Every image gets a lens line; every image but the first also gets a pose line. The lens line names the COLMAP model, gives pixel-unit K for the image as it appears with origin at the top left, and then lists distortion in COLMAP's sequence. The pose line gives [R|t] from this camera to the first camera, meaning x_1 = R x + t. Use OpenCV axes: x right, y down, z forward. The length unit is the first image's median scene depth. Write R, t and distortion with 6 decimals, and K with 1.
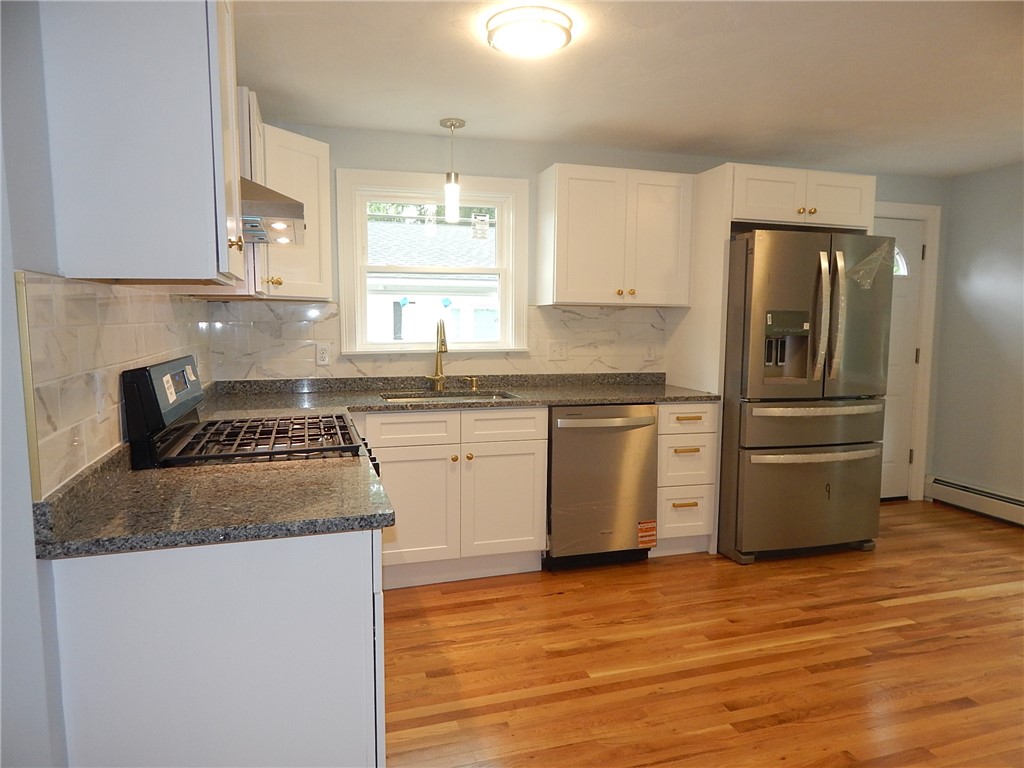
lens RADIAL K [[680.5, 0, 519.1], [0, 680.5, 374.4], [0, 0, 1]] dist [0.038027, -0.027477]
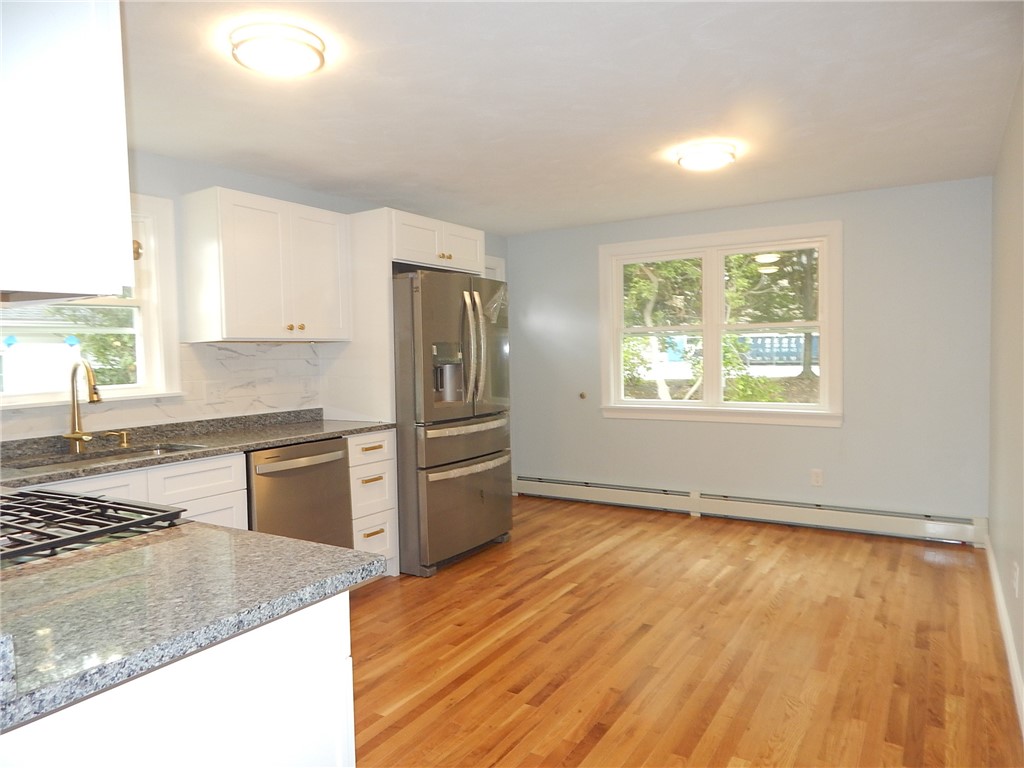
lens RADIAL K [[680.5, 0, 505.3], [0, 680.5, 377.2], [0, 0, 1]] dist [0.038027, -0.027477]
pose [[0.773746, -0.054091, 0.631182, -0.244336], [0.089551, 0.995682, -0.024450, 0.000967], [-0.627134, 0.075441, 0.775249, 0.068358]]
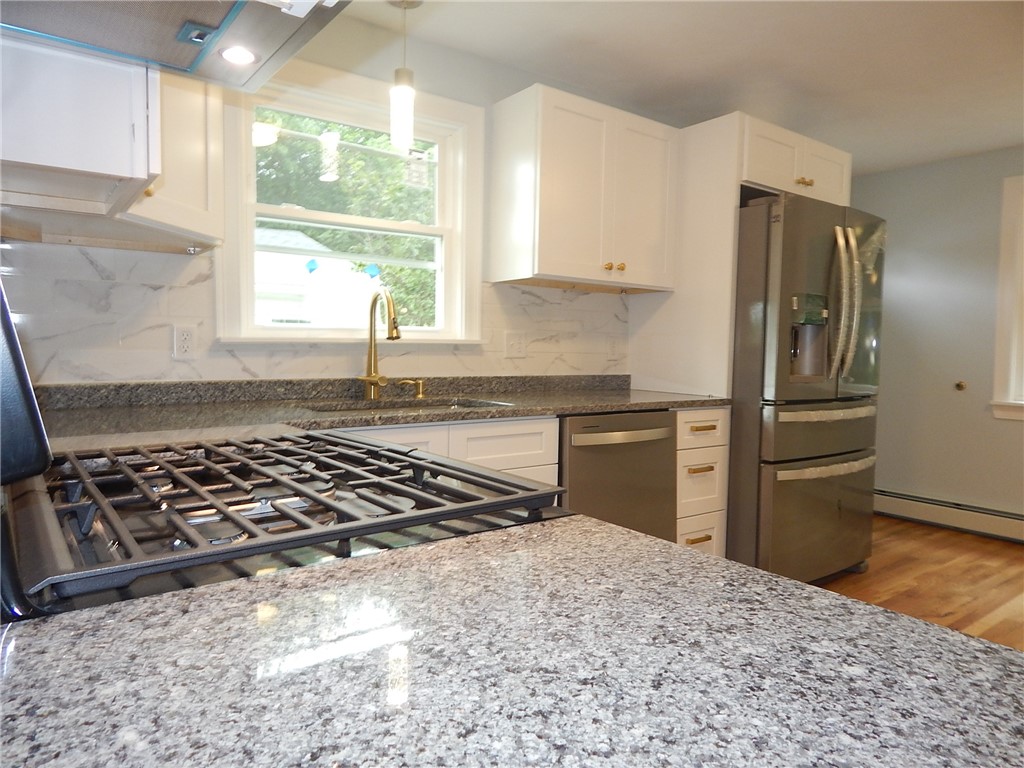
lens RADIAL K [[680.5, 0, 518.3], [0, 680.5, 380.2], [0, 0, 1]] dist [0.038027, -0.027477]
pose [[0.940404, -0.009868, 0.339915, -0.220536], [0.019566, 0.999493, -0.025117, 0.025640], [-0.339495, 0.030271, 0.940121, 0.339733]]
